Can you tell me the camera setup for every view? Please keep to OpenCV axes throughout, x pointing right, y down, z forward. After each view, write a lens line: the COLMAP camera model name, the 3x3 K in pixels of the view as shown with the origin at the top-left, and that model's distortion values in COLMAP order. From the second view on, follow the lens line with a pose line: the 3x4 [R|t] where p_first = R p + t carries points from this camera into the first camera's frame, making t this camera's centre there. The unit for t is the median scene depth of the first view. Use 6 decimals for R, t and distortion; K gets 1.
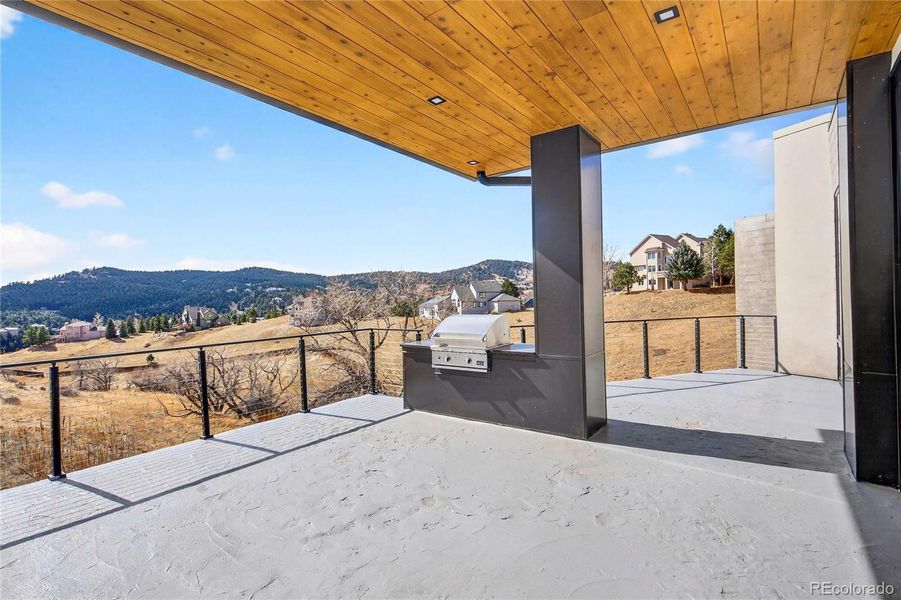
lens RADIAL K [[431.9, 0, 443.8], [0, 431.9, 295.2], [0, 0, 1]] dist [0.002121, -0.000131]
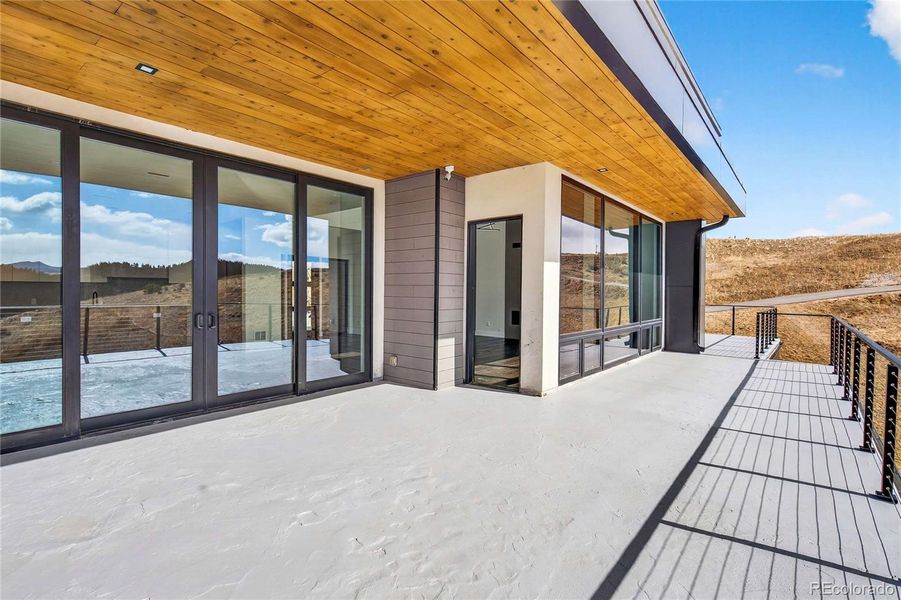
lens RADIAL K [[431.9, 0, 443.8], [0, 431.9, 295.2], [0, 0, 1]] dist [0.002121, -0.000131]
pose [[-0.998977, 0.013189, 0.043256, -0.387623], [0.012764, 0.999868, -0.010086, 0.043867], [-0.043384, -0.009523, -0.999013, 2.094191]]
